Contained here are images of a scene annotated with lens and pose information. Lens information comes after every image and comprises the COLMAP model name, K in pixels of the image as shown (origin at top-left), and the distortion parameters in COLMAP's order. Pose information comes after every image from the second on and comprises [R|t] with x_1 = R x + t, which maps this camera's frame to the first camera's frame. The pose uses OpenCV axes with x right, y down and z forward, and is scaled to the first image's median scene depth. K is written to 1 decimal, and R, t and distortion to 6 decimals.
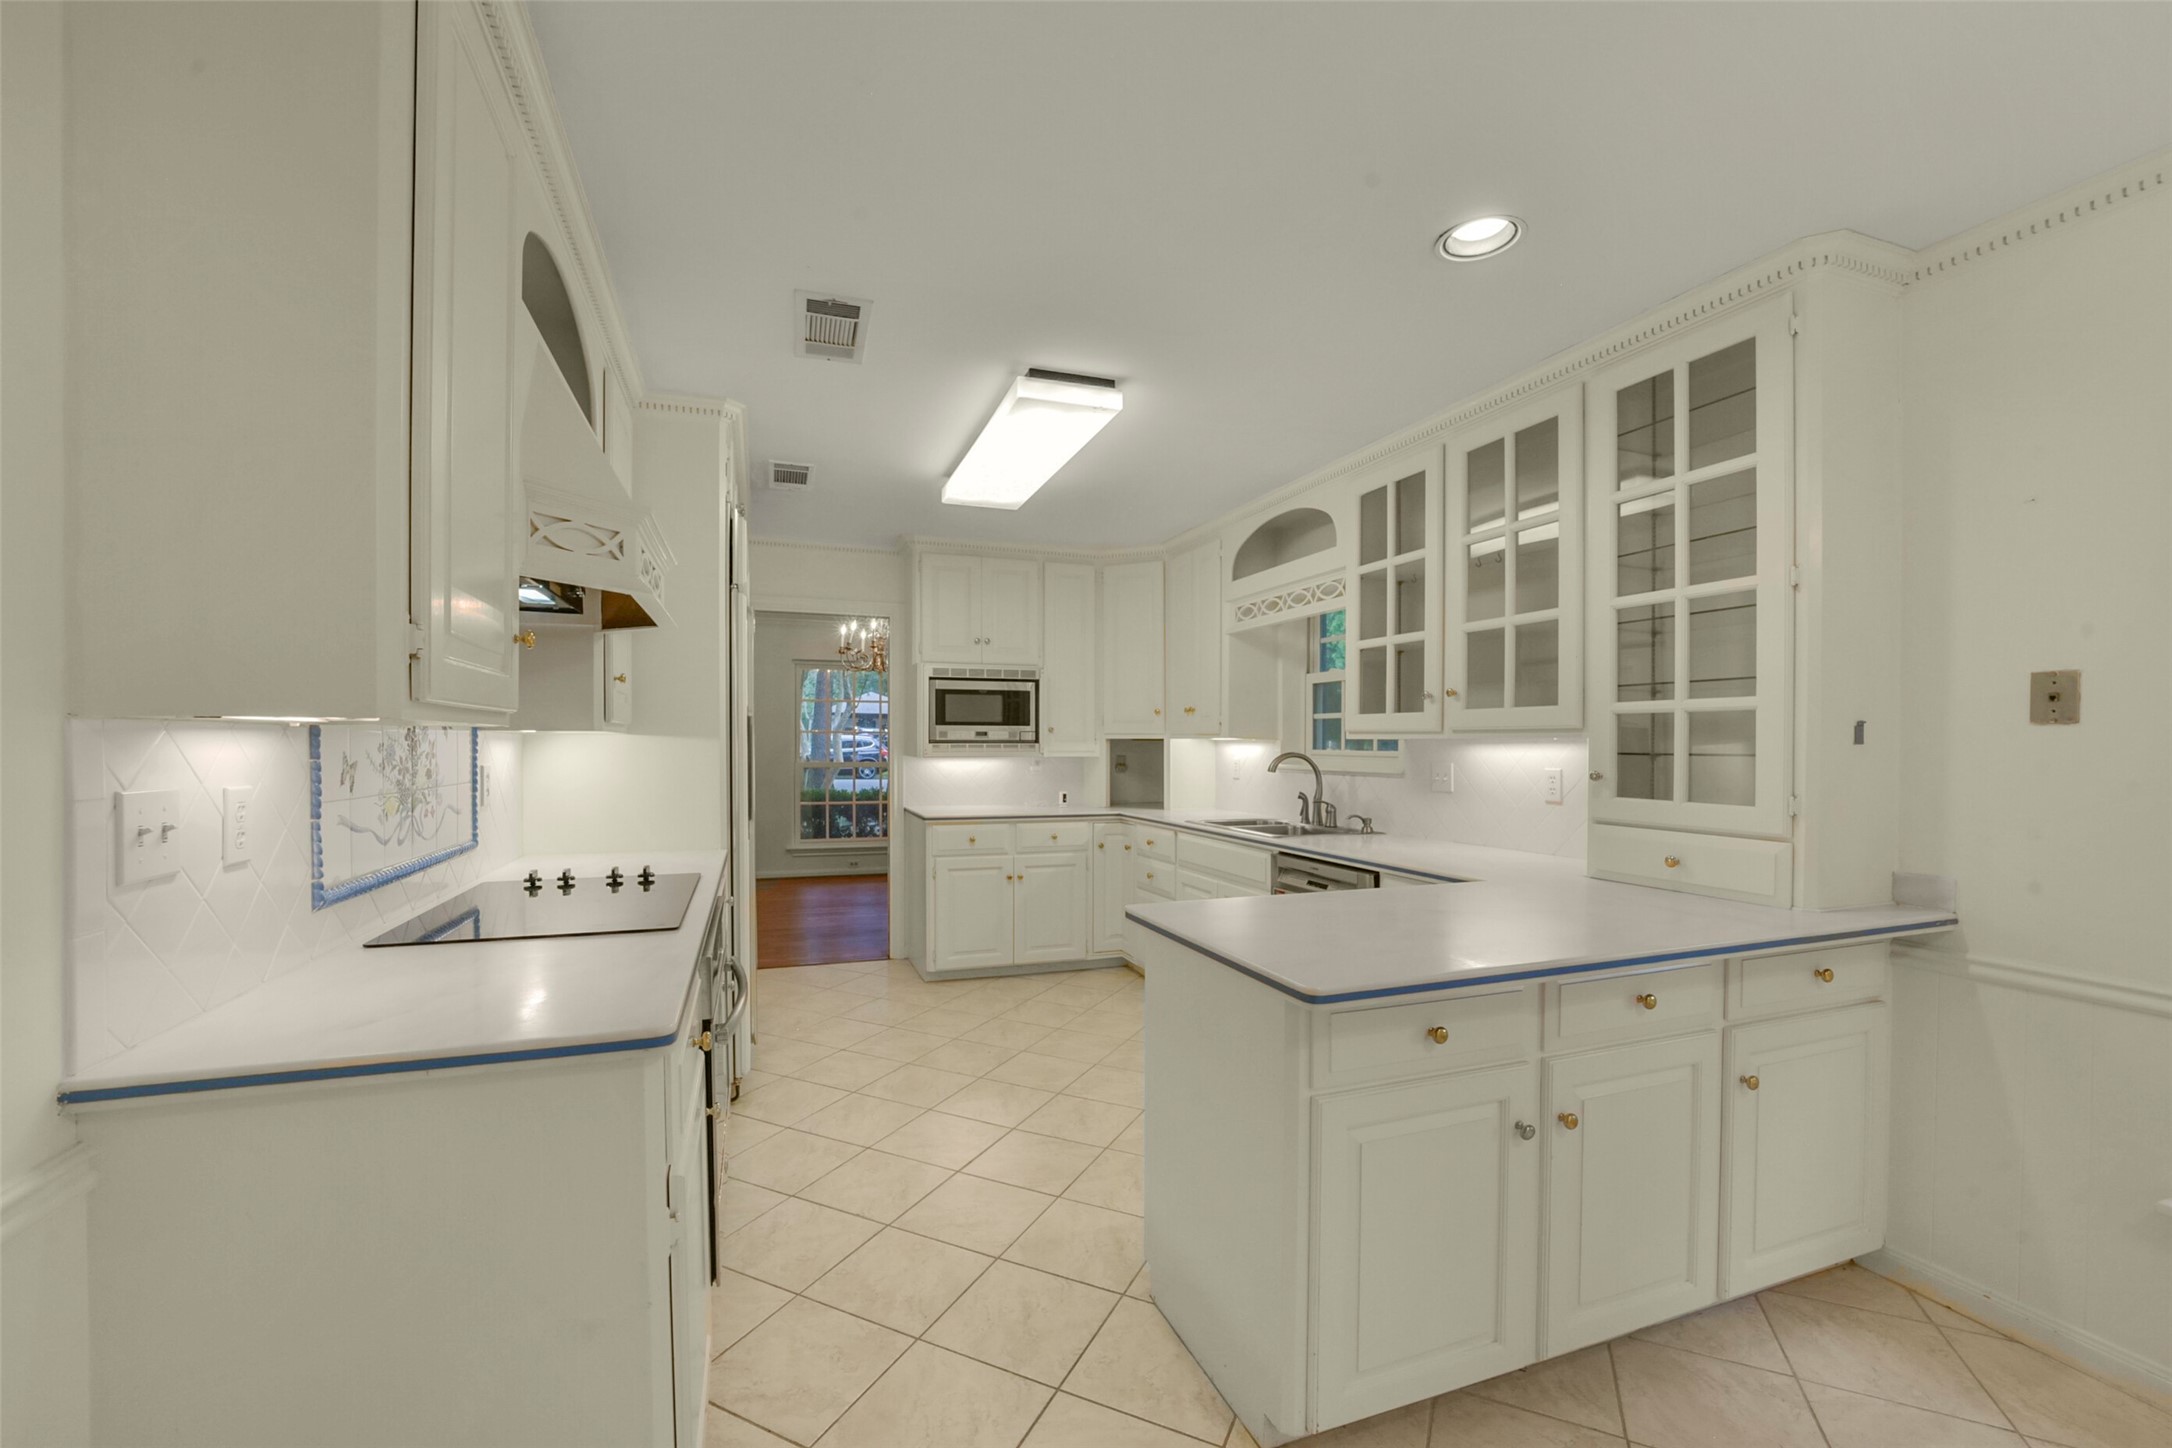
lens RADIAL K [[866.8, 0, 1091.1], [0, 866.8, 722.0], [0, 0, 1]] dist [-0.037155, 0.008675]
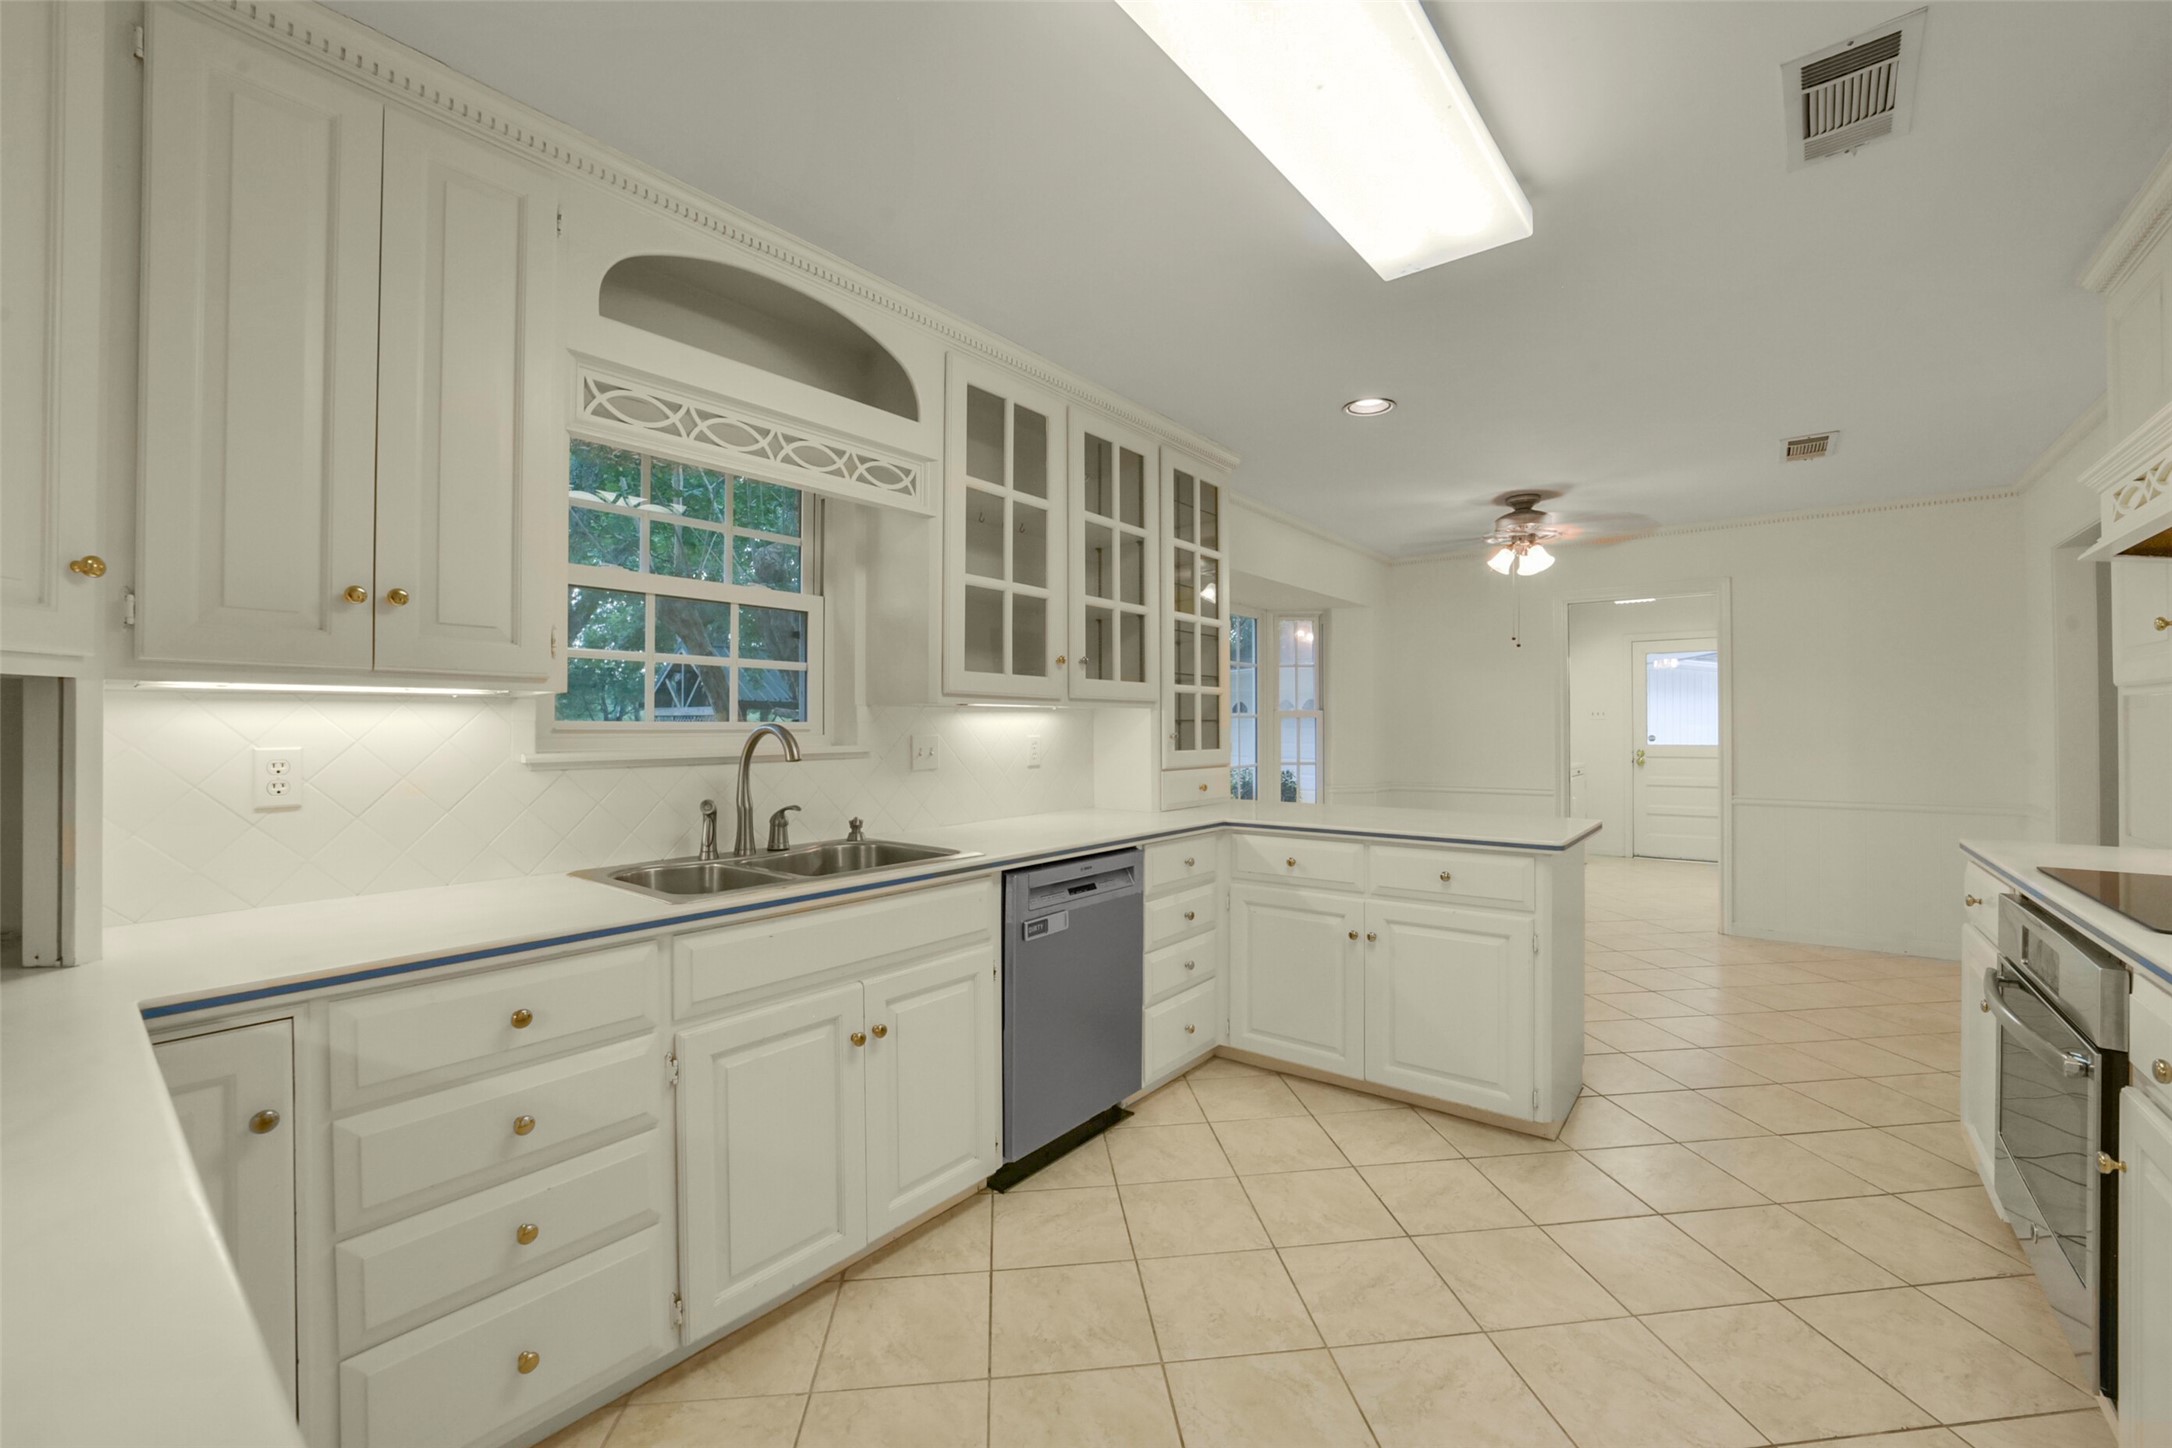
lens RADIAL K [[866.8, 0, 1091.1], [0, 866.8, 722.0], [0, 0, 1]] dist [-0.037155, 0.008675]
pose [[-0.506268, 0.013870, 0.862264, -0.440043], [-0.010484, 0.999698, -0.022236, 0.057060], [-0.862312, -0.020297, -0.505970, 1.441487]]
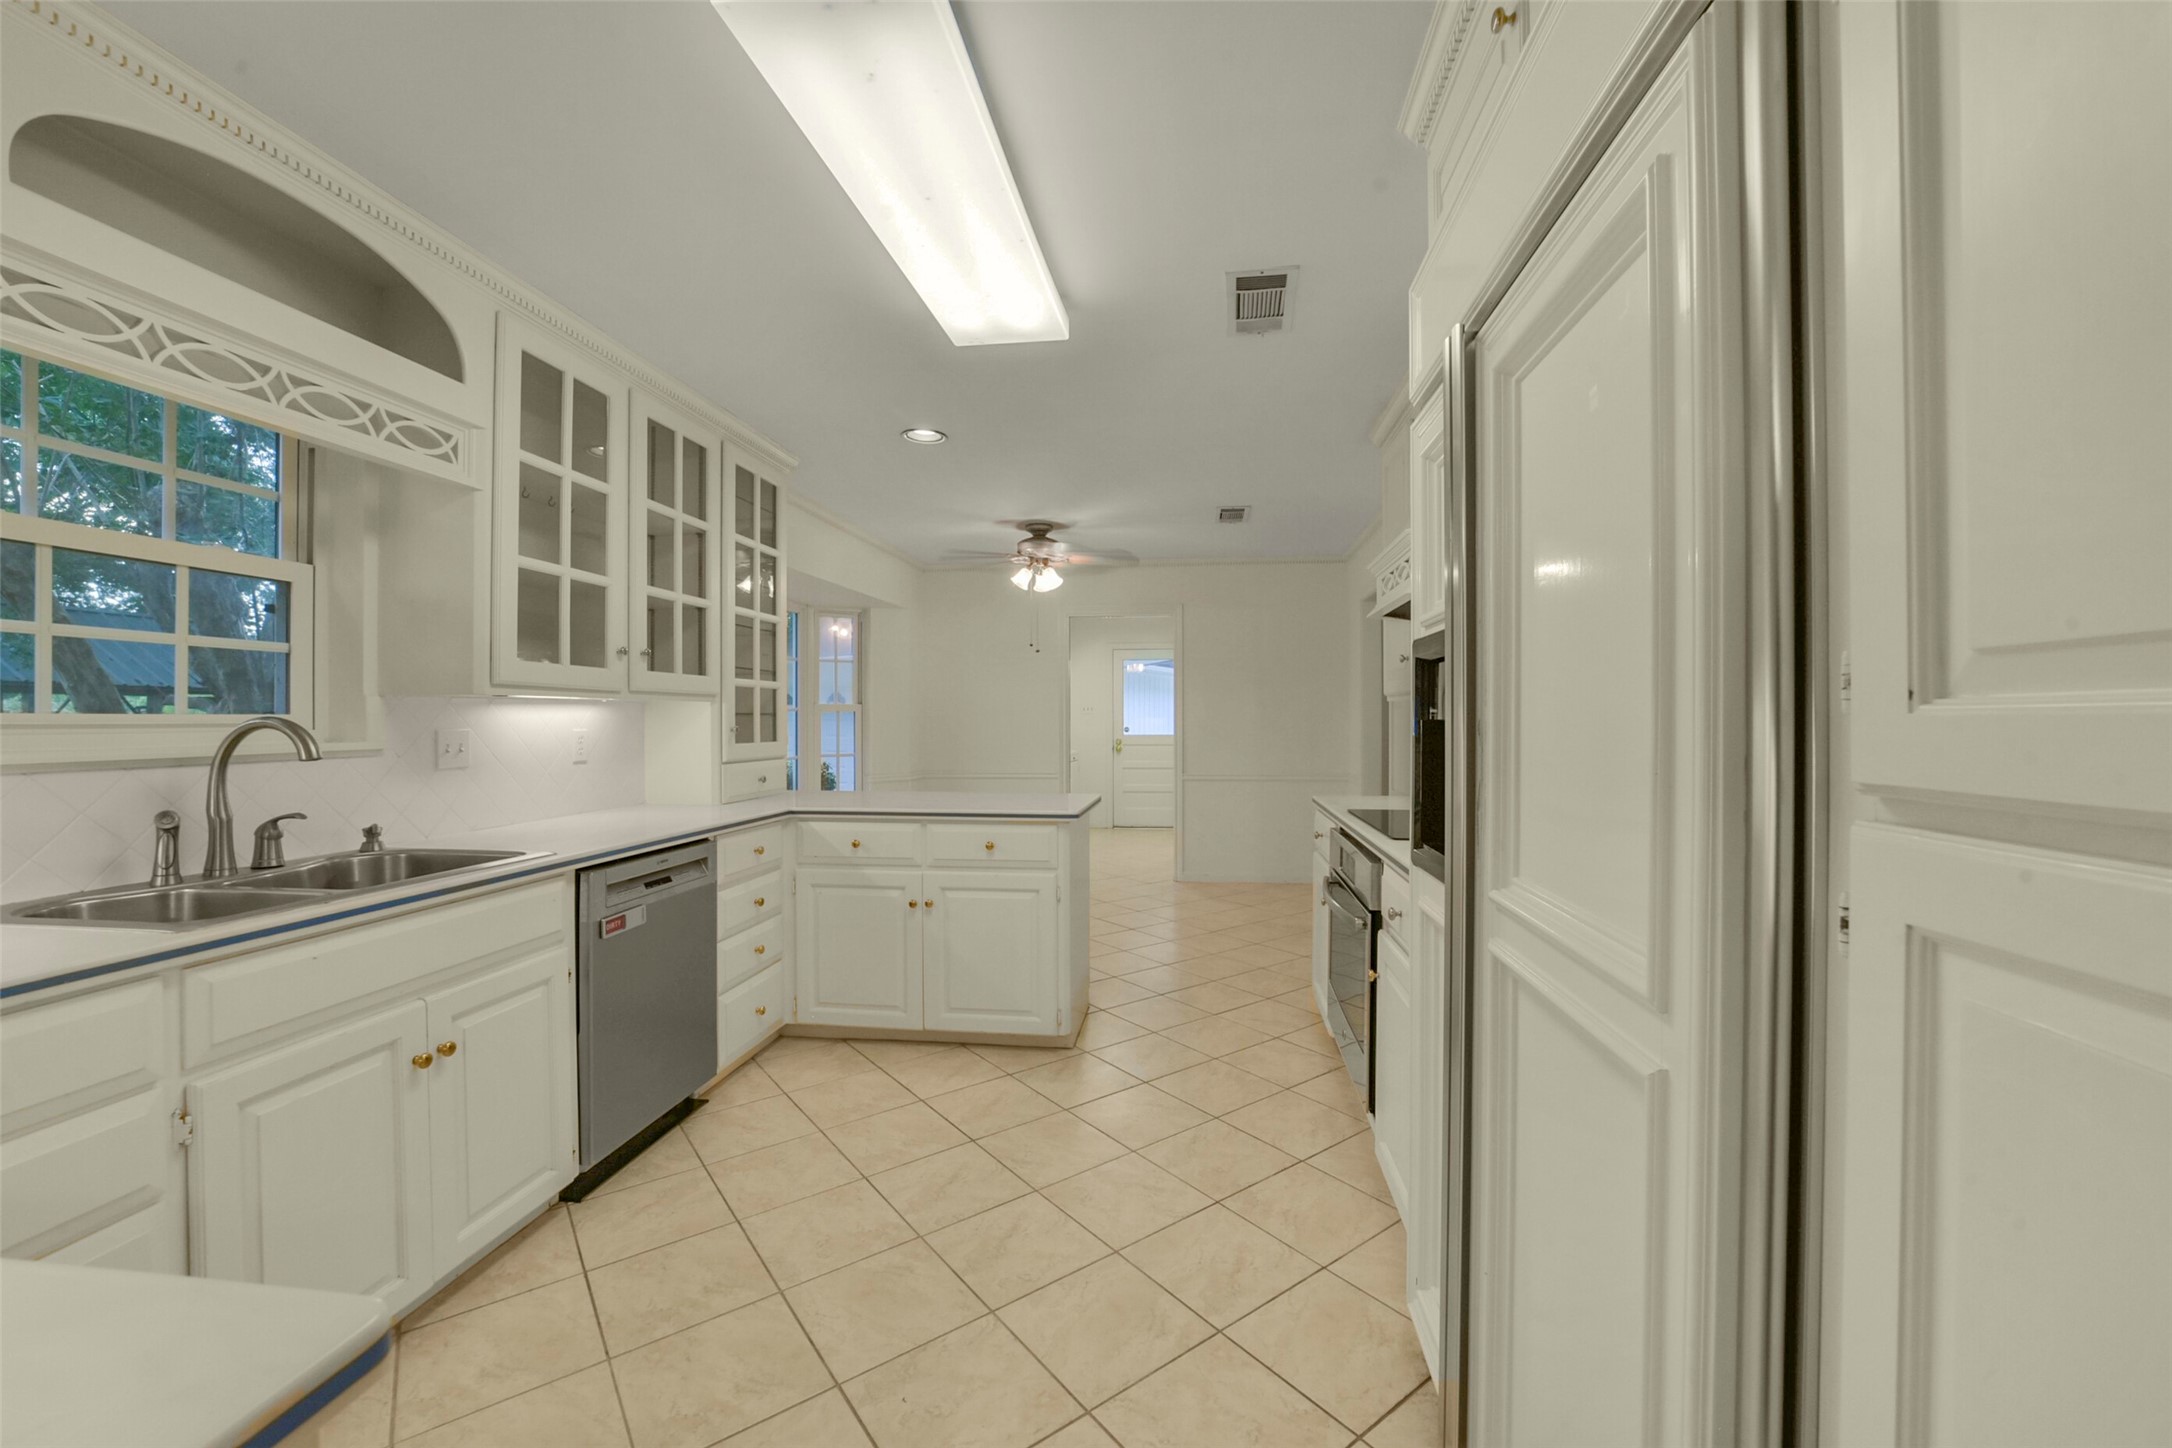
lens RADIAL K [[866.8, 0, 1091.1], [0, 866.8, 722.0], [0, 0, 1]] dist [-0.037155, 0.008675]
pose [[-0.880448, 0.006766, 0.474095, -0.473404], [-0.001427, 0.999856, -0.016920, 0.058177], [-0.474141, -0.015573, -0.880311, 1.554000]]
